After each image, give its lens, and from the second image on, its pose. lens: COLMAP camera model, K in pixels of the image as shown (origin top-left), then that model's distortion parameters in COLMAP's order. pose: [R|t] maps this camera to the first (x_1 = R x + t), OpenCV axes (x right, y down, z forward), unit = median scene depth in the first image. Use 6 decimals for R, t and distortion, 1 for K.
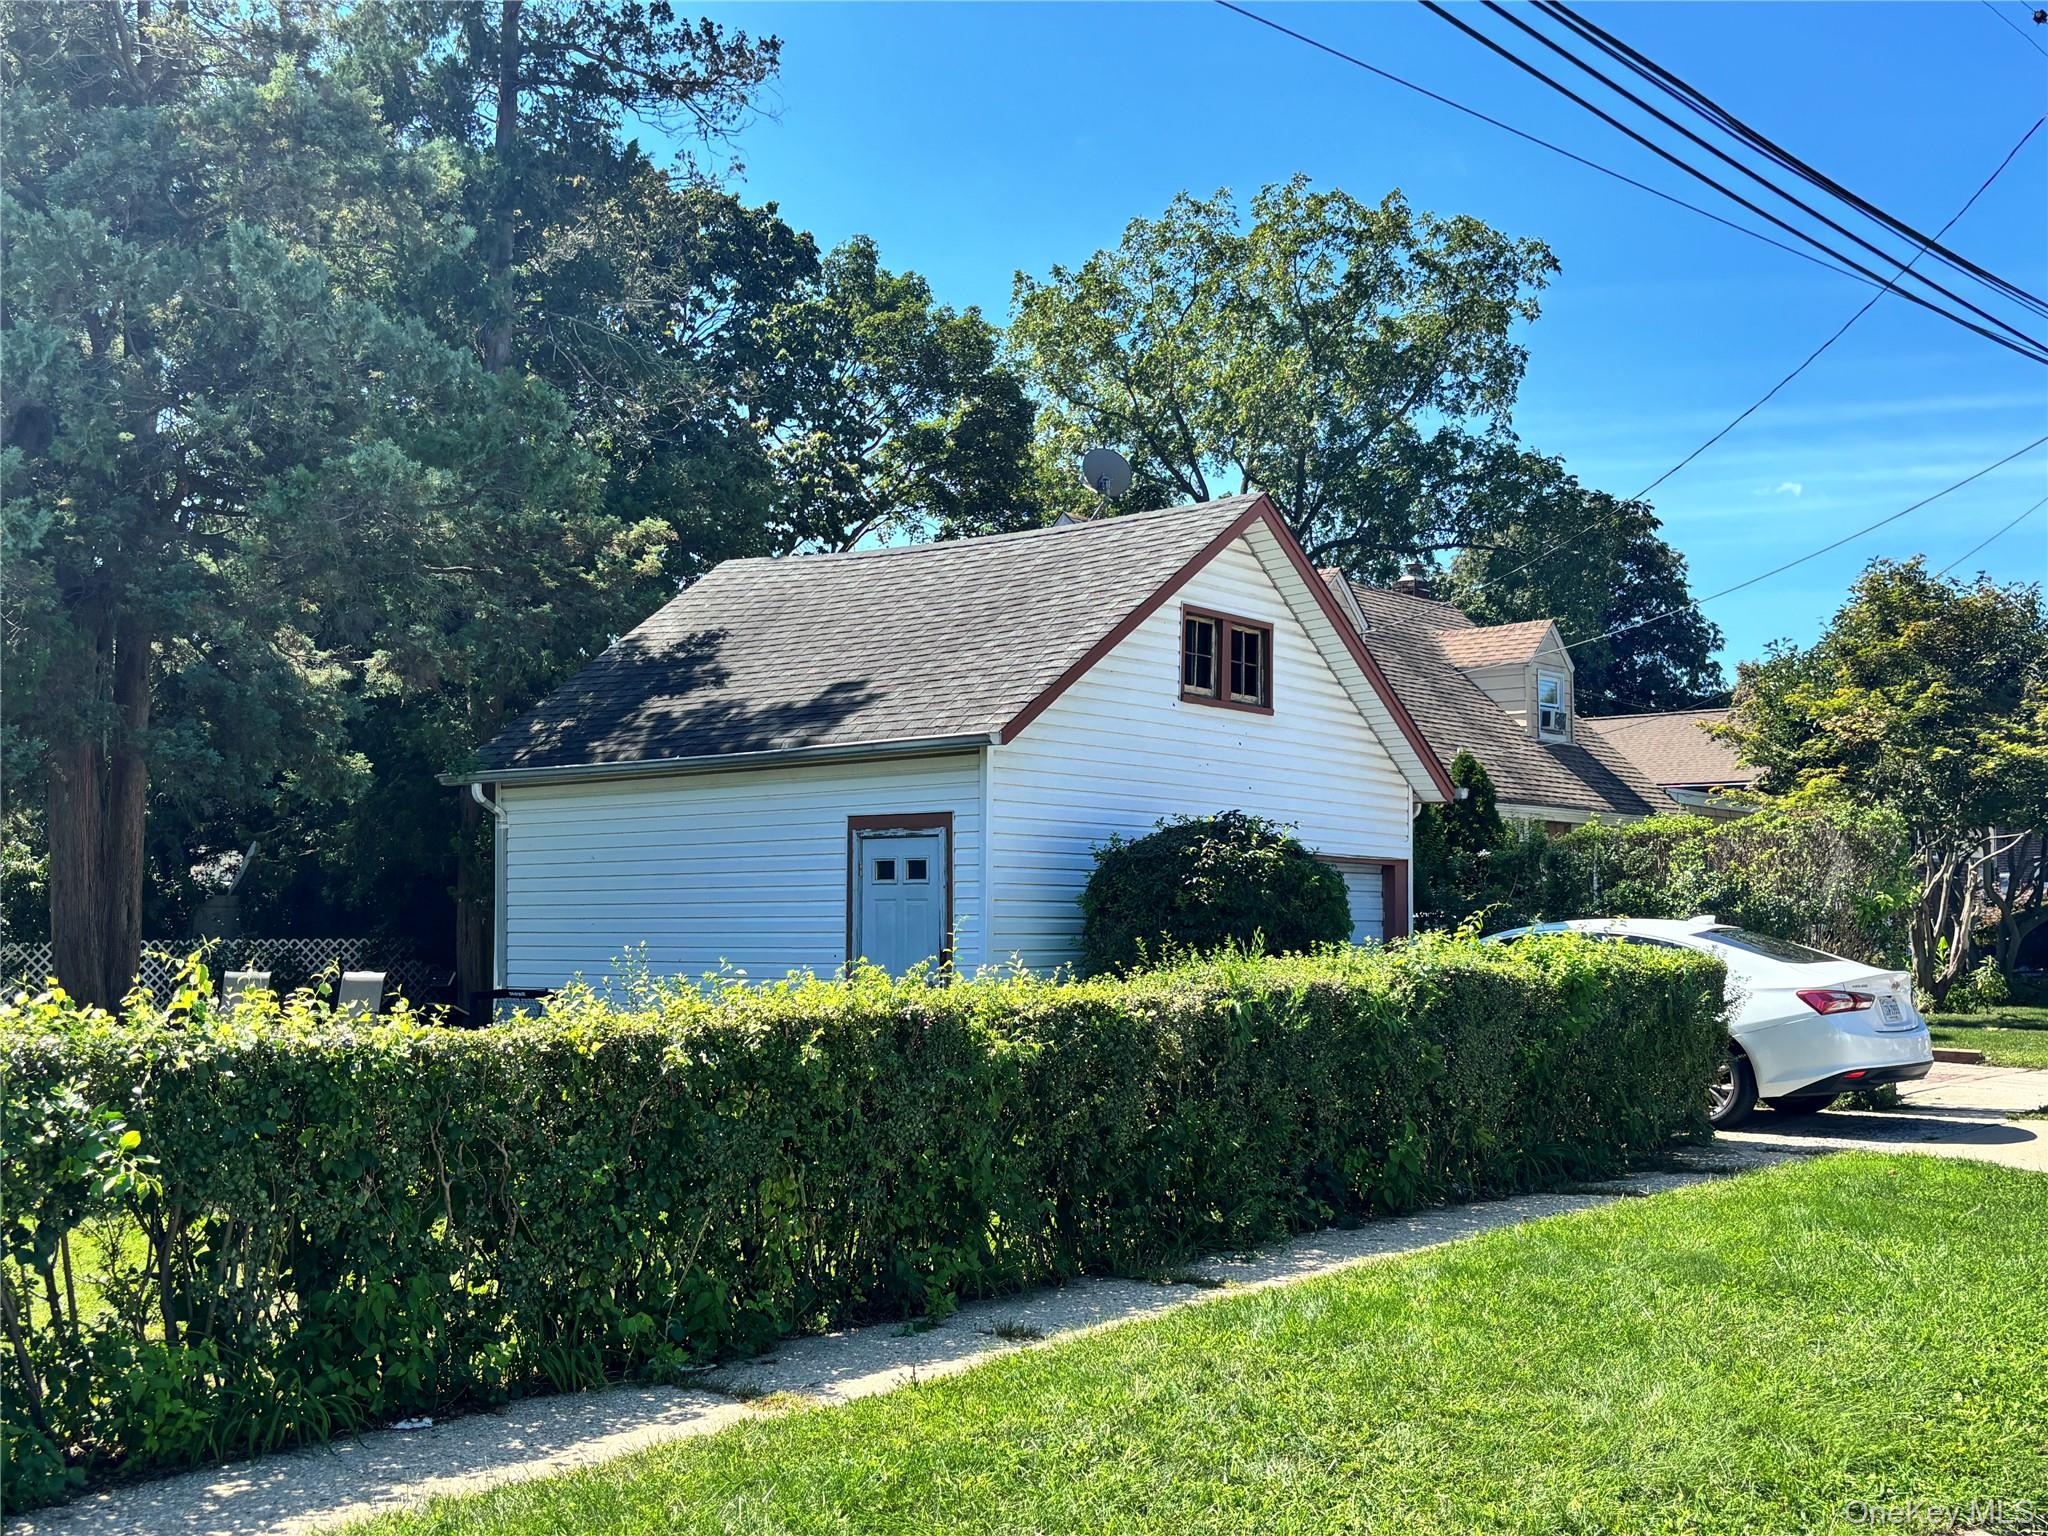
lens RADIAL K [[2078.2, 0, 1025.5], [0, 2078.2, 767.6], [0, 0, 1]] dist [0.064601, 0.000000]
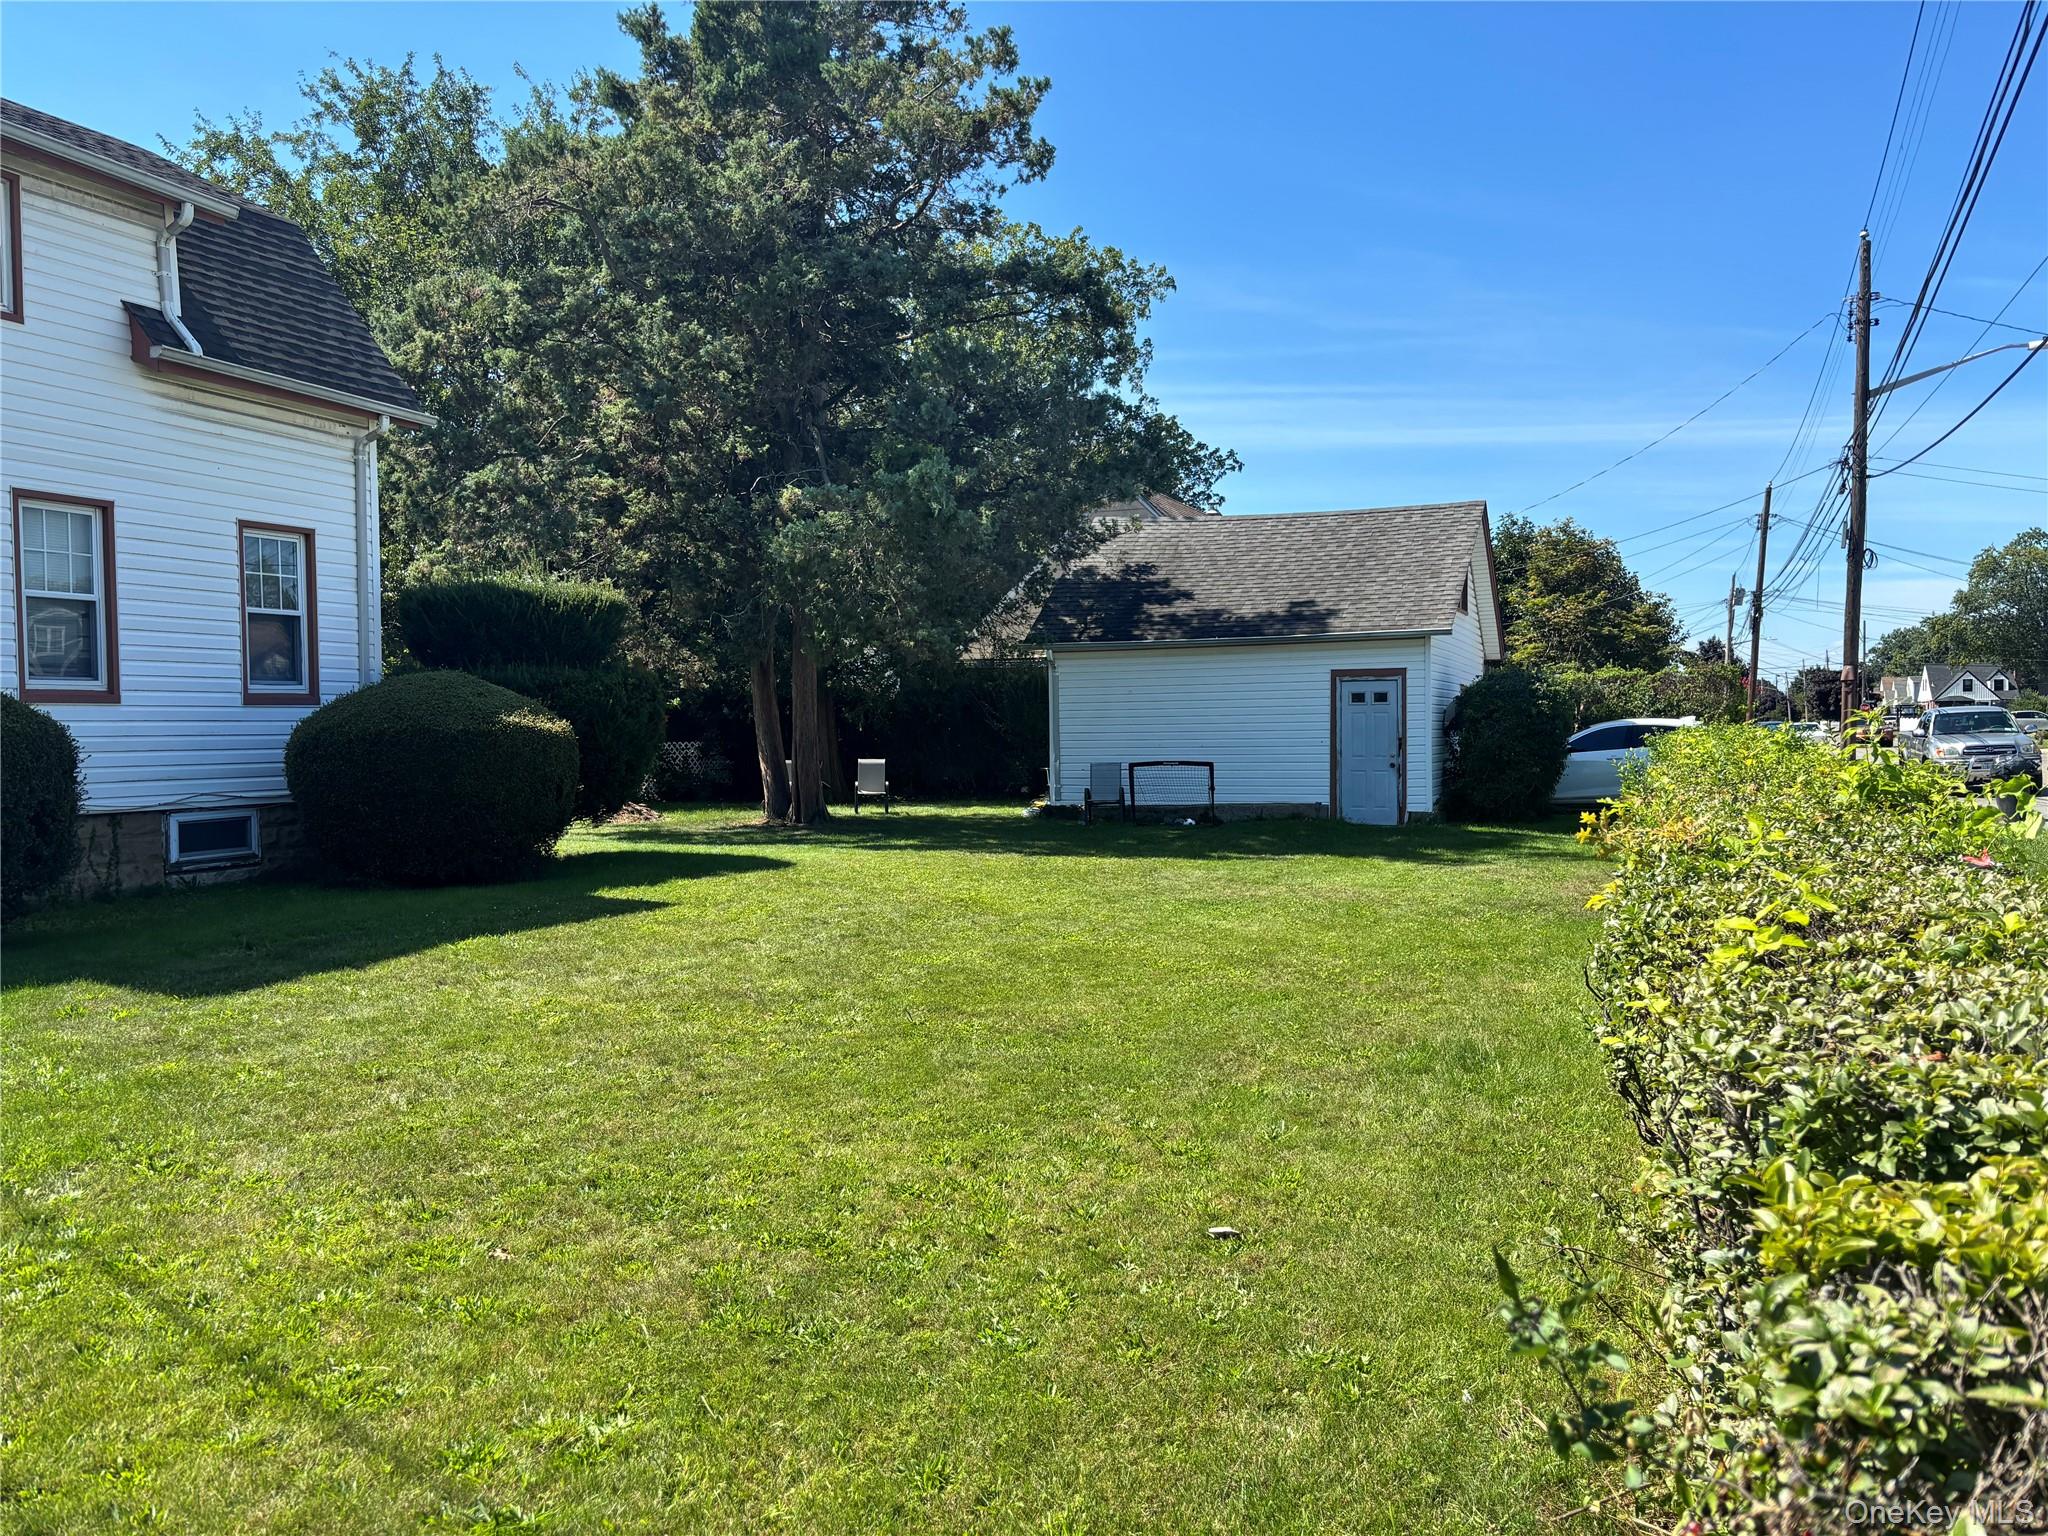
lens RADIAL K [[1594.7, 0, 1028.7], [0, 1594.7, 765.8], [0, 0, 1]] dist [0.012837, -0.001872]
pose [[0.945373, -0.026946, 0.324874, -0.889054], [-0.006043, 0.994958, 0.100110, -0.038021], [-0.325934, -0.096605, 0.940444, -0.351971]]
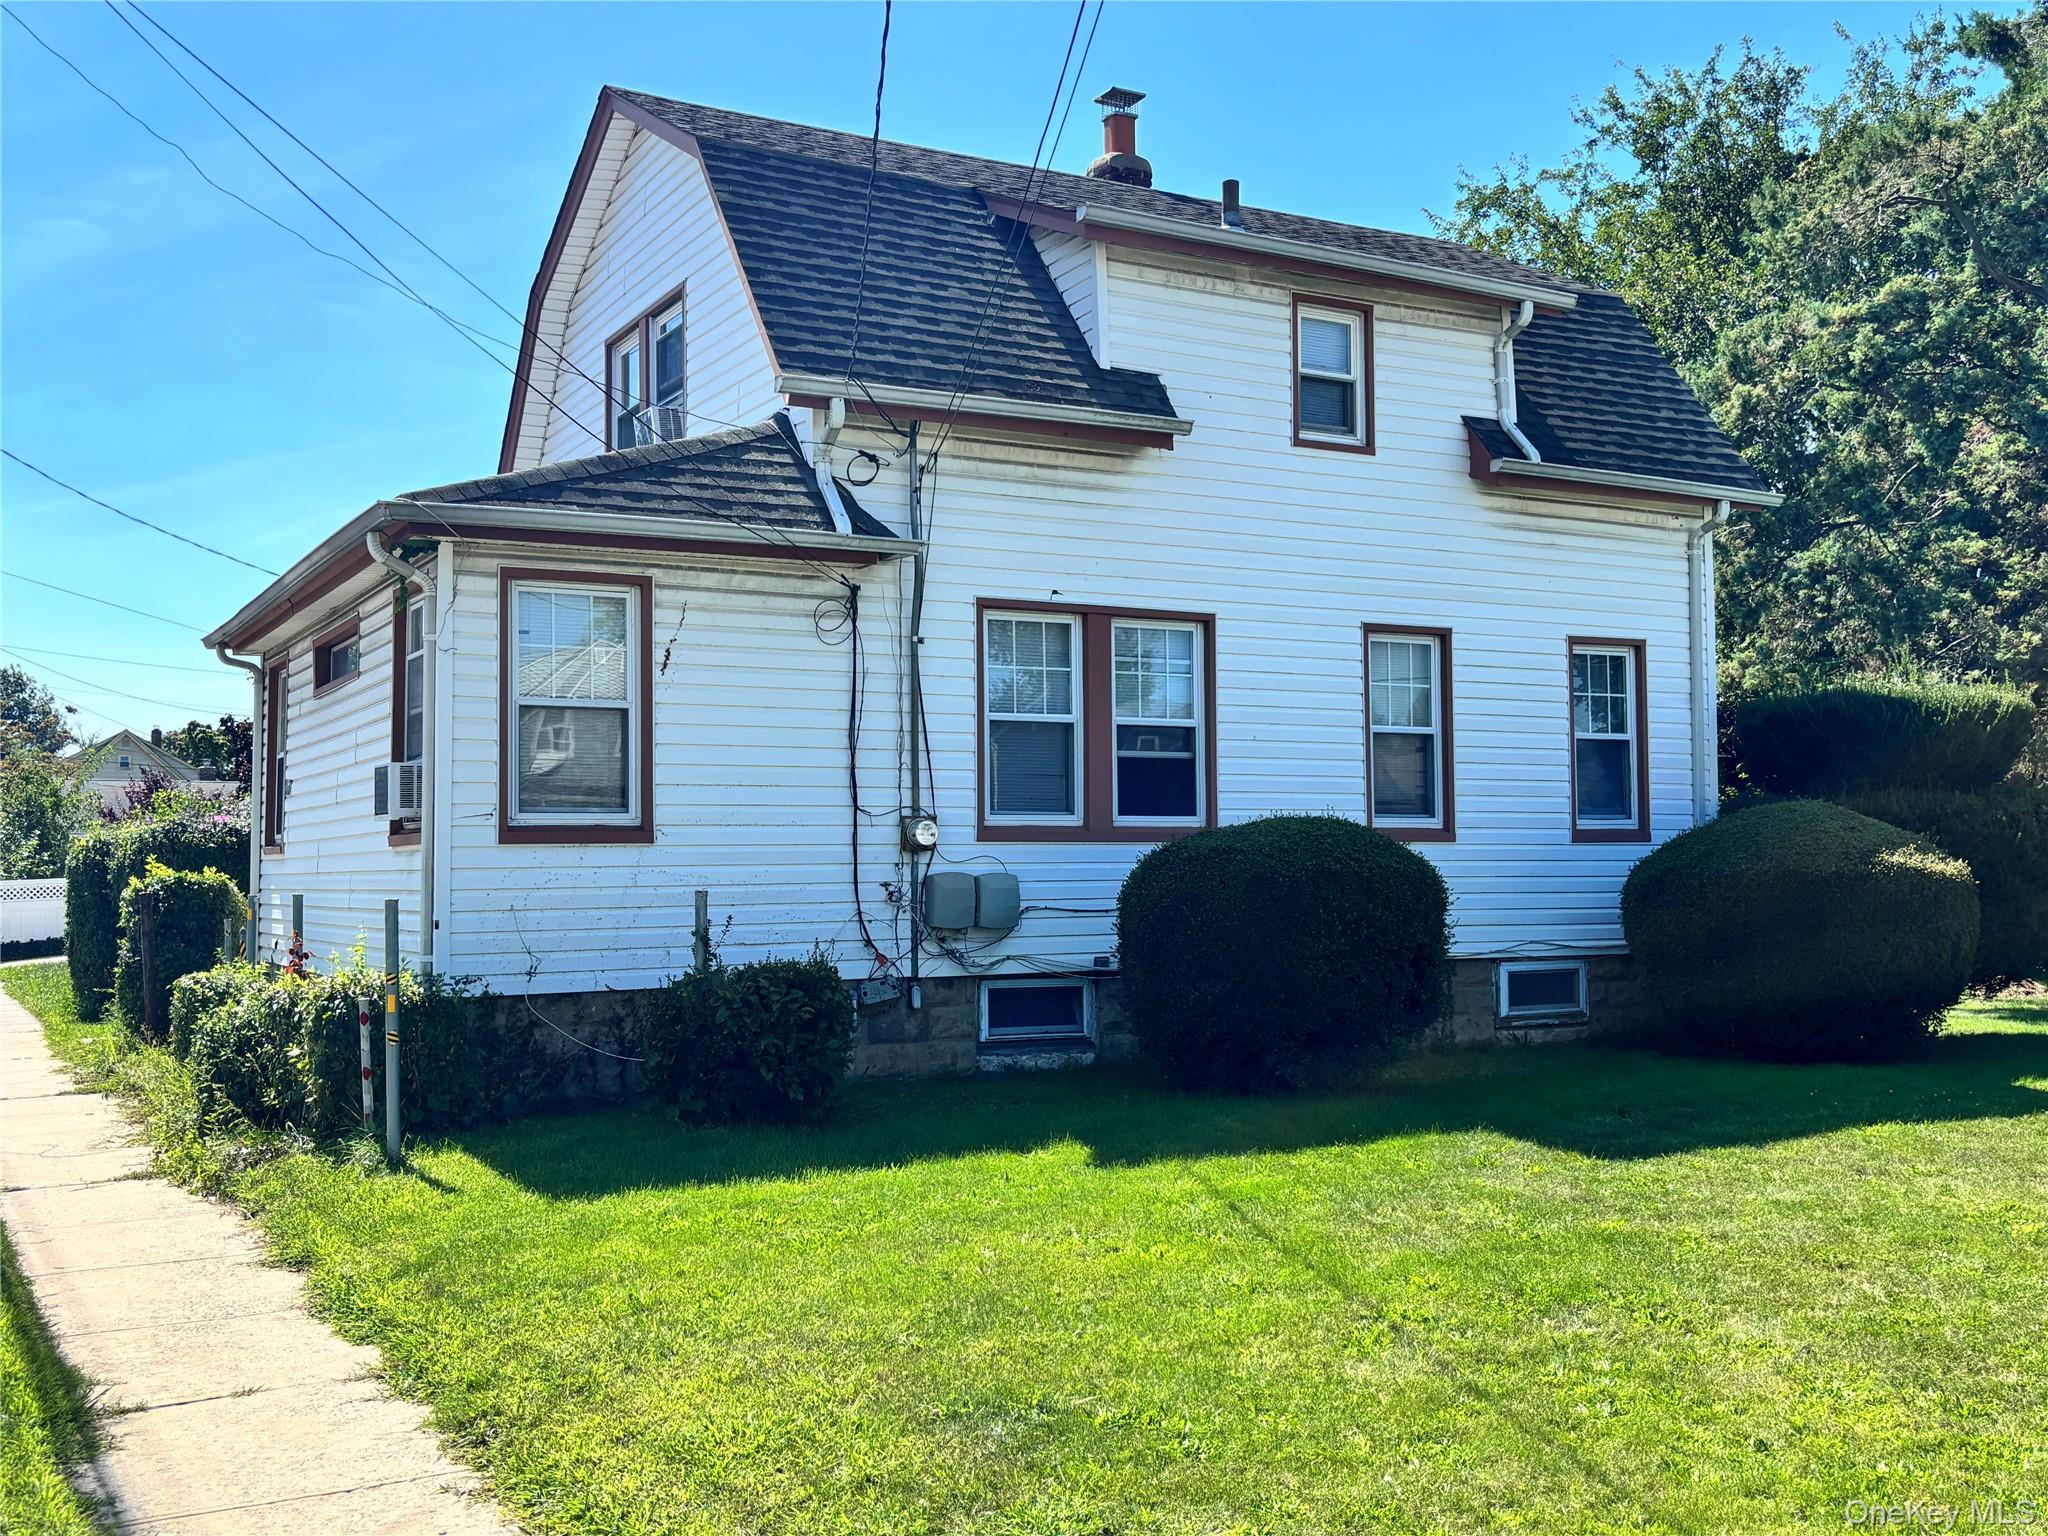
lens RADIAL K [[2078.2, 0, 1042.0], [0, 2078.2, 776.3], [0, 0, 1]] dist [0.064601, 0.000000]
pose [[0.947869, -0.031395, -0.317111, -0.936826], [0.040570, 0.998926, 0.022371, -0.047481], [0.316068, -0.034070, 0.948124, -0.439834]]
